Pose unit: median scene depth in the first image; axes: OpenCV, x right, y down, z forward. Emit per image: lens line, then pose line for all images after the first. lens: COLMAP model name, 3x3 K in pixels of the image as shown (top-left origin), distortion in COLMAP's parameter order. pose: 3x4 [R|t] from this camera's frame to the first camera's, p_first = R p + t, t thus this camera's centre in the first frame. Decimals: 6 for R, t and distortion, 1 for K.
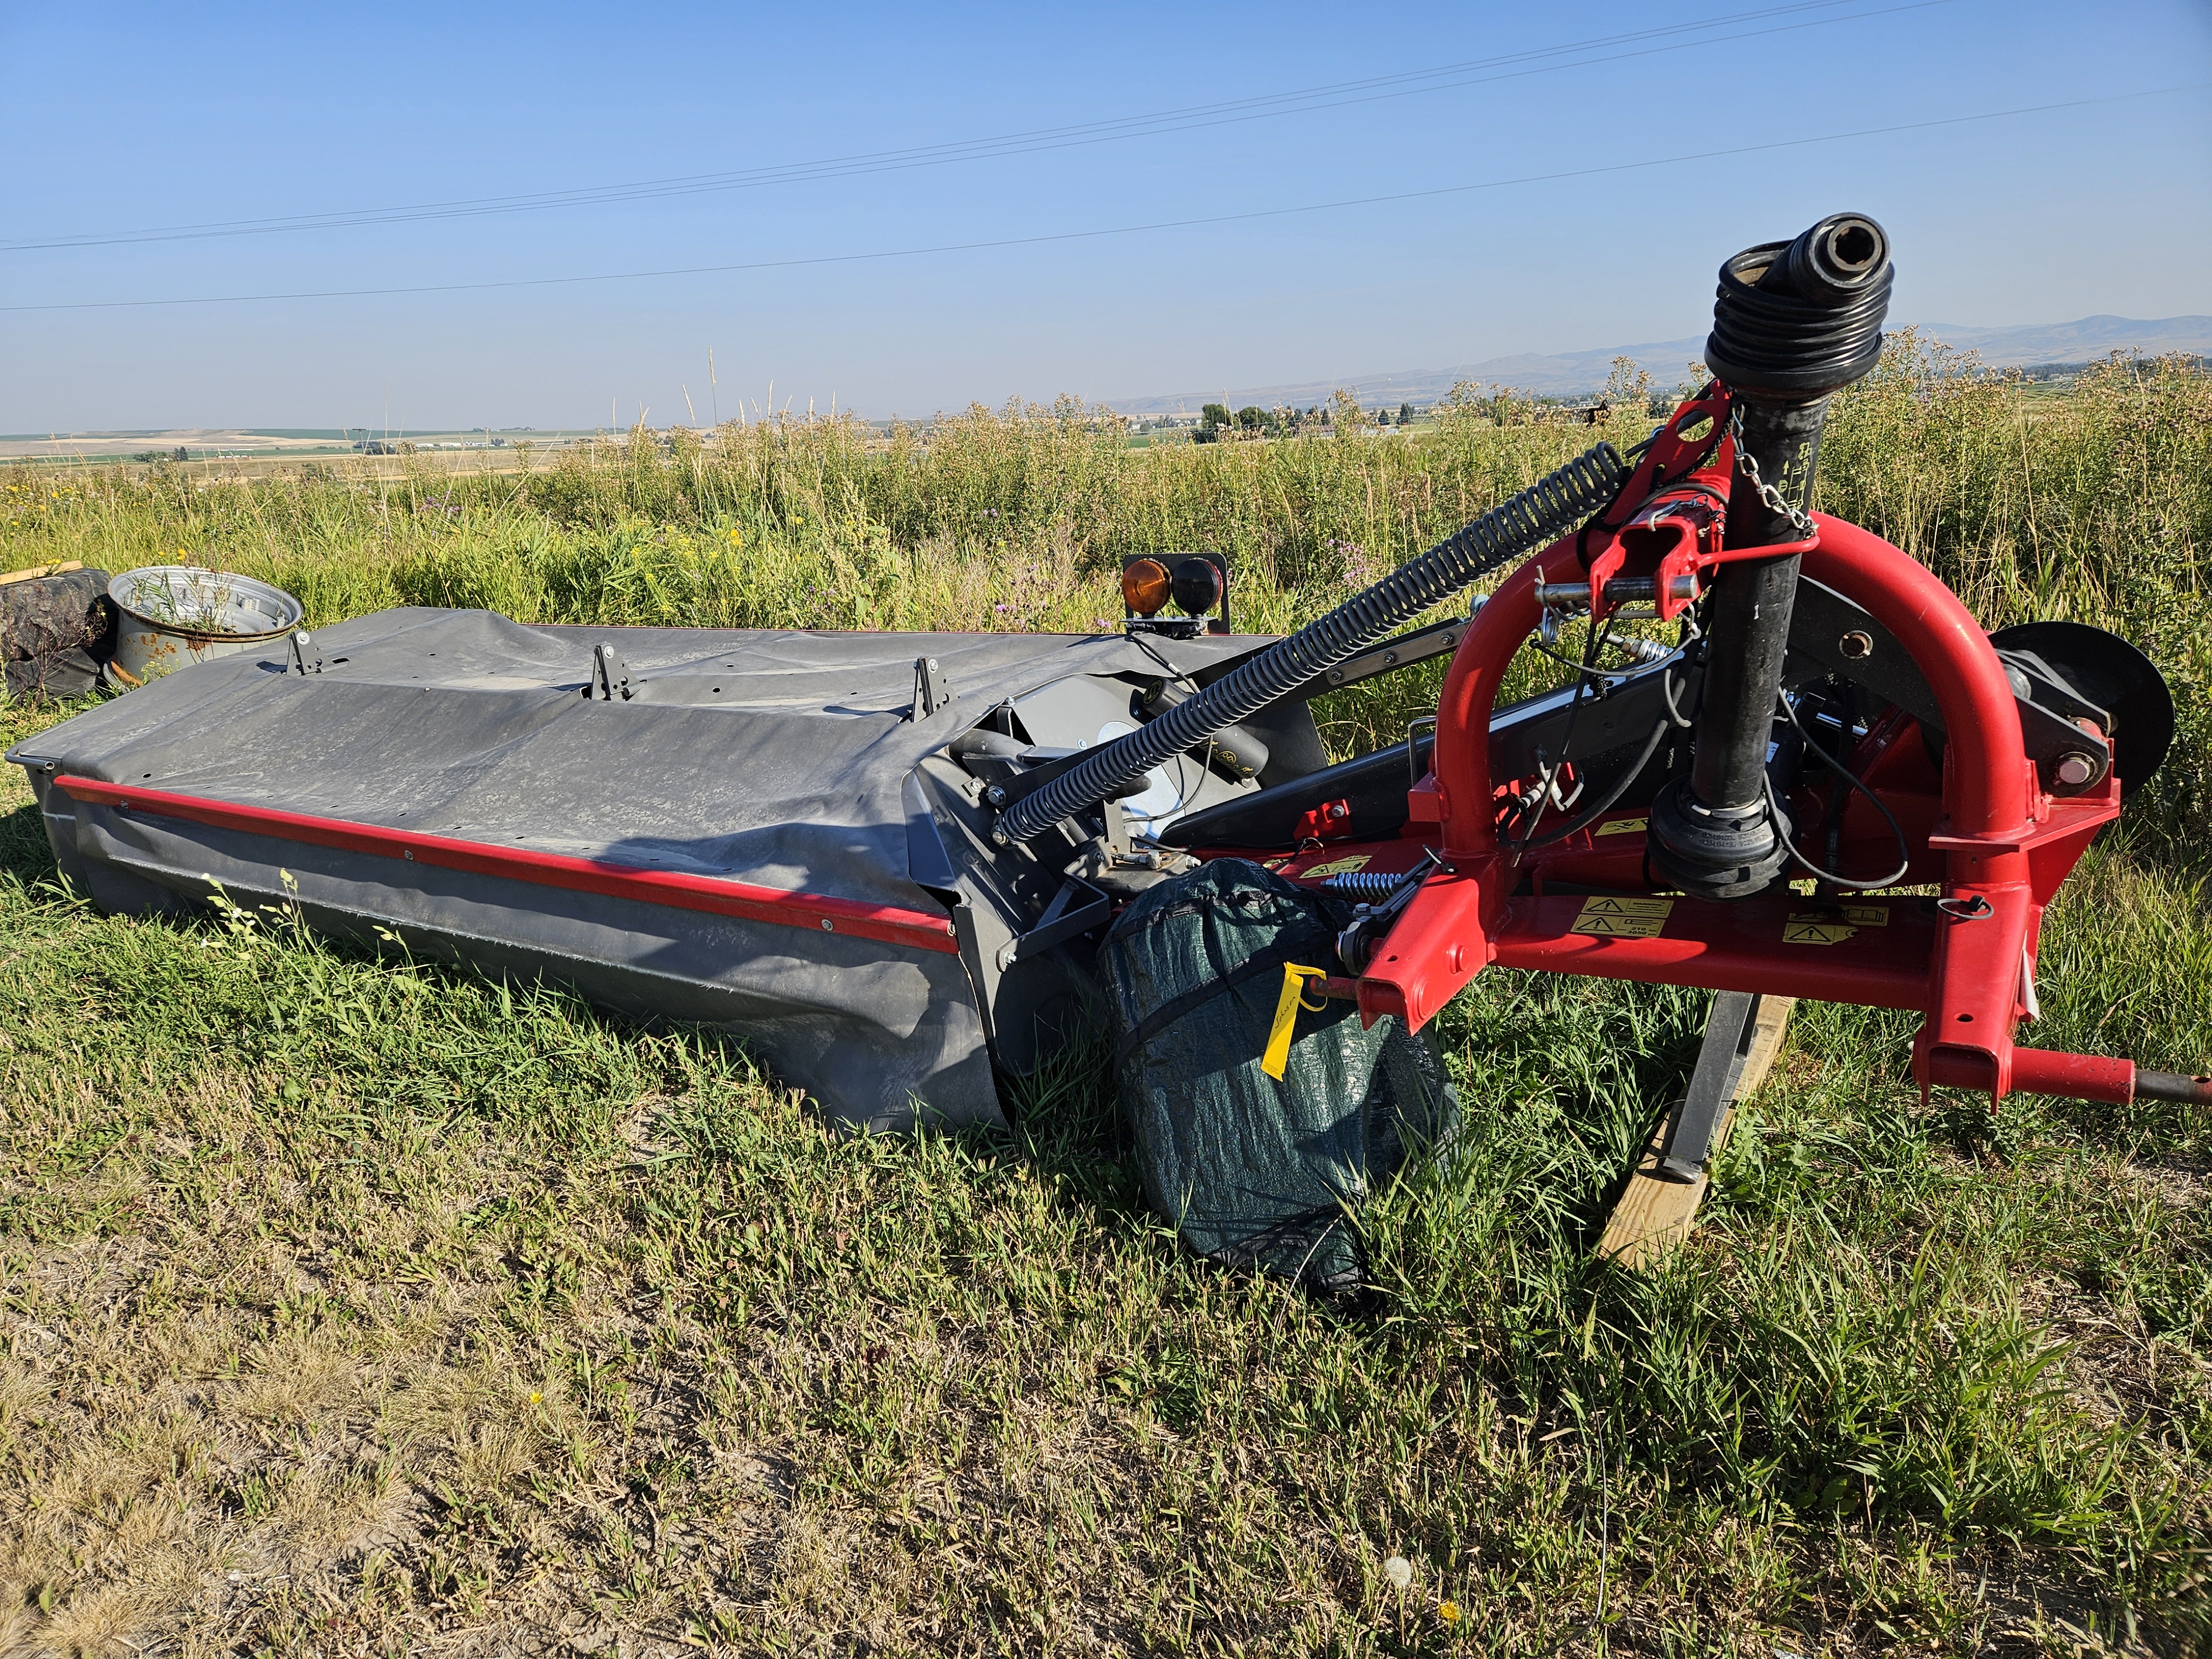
lens RADIAL K [[1509.6, 0, 1104.2], [0, 1509.6, 824.5], [0, 0, 1]] dist [0.058309, -0.043642]
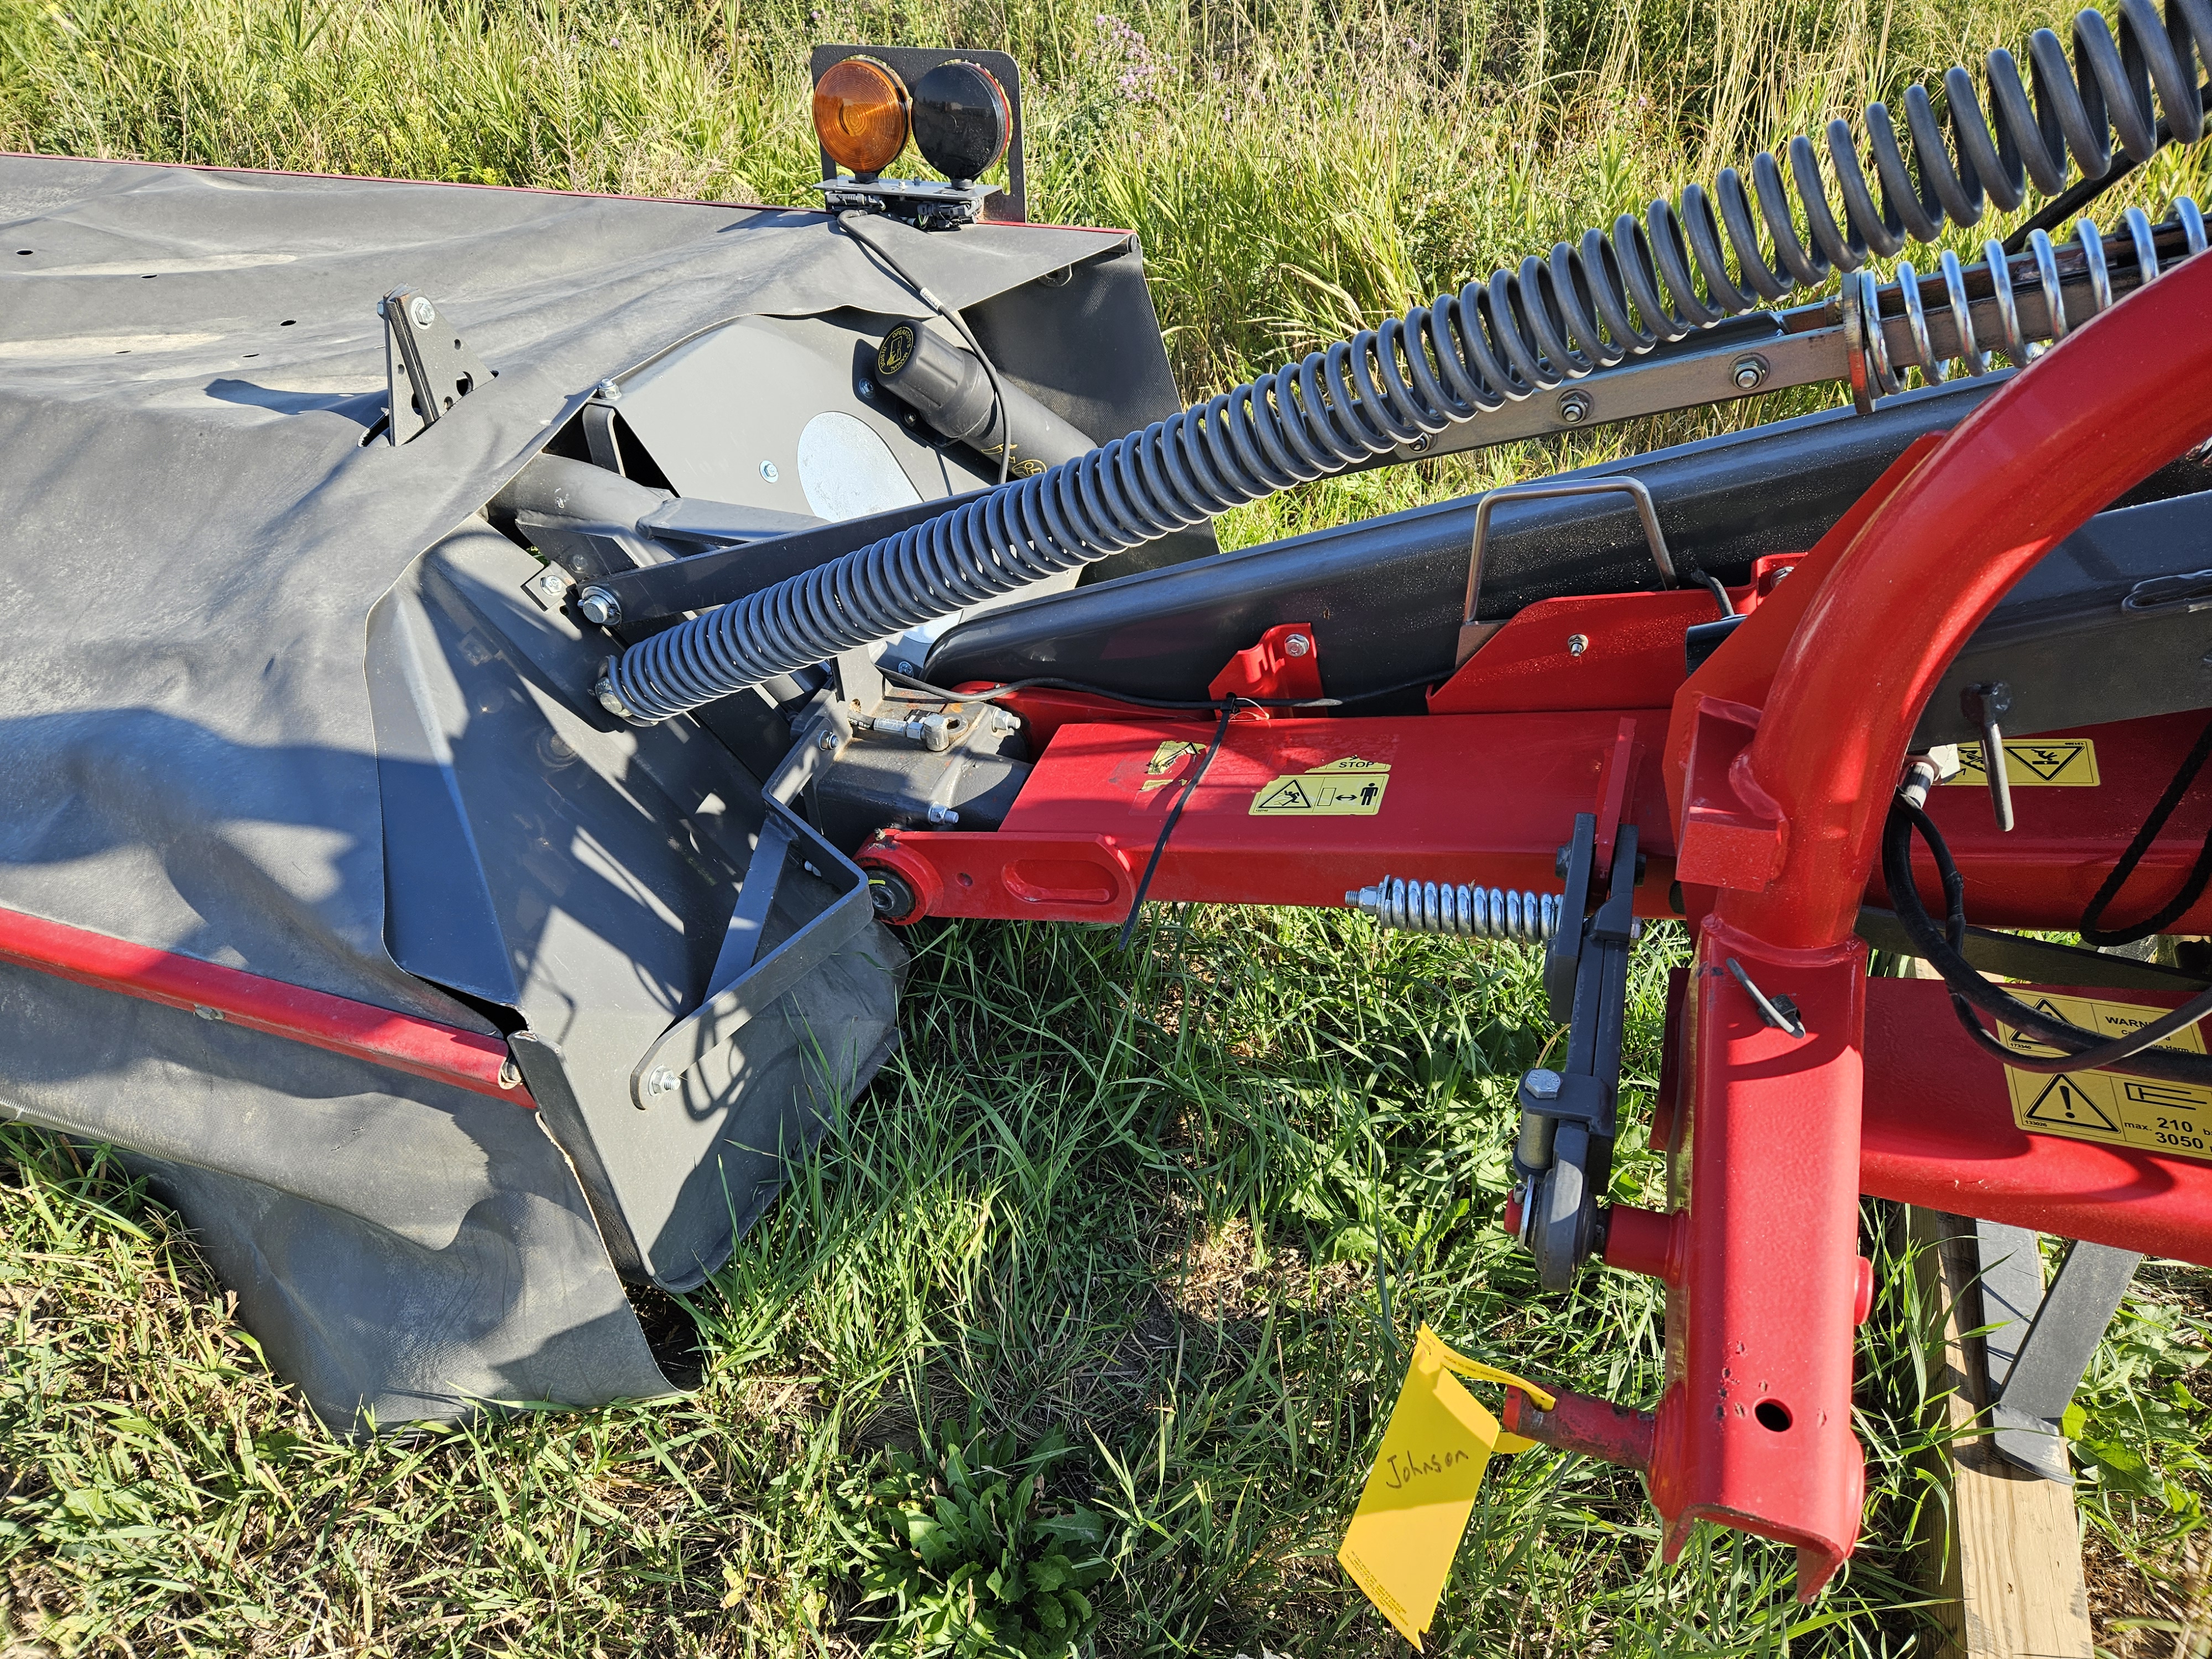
lens RADIAL K [[1509.6, 0, 1099.2], [0, 1509.6, 833.6], [0, 0, 1]] dist [0.058309, -0.043642]
pose [[0.975528, -0.068589, 0.208901, -0.021753], [0.000443, 0.950711, 0.310077, -0.097344], [-0.219873, -0.302396, 0.927476, 0.476794]]
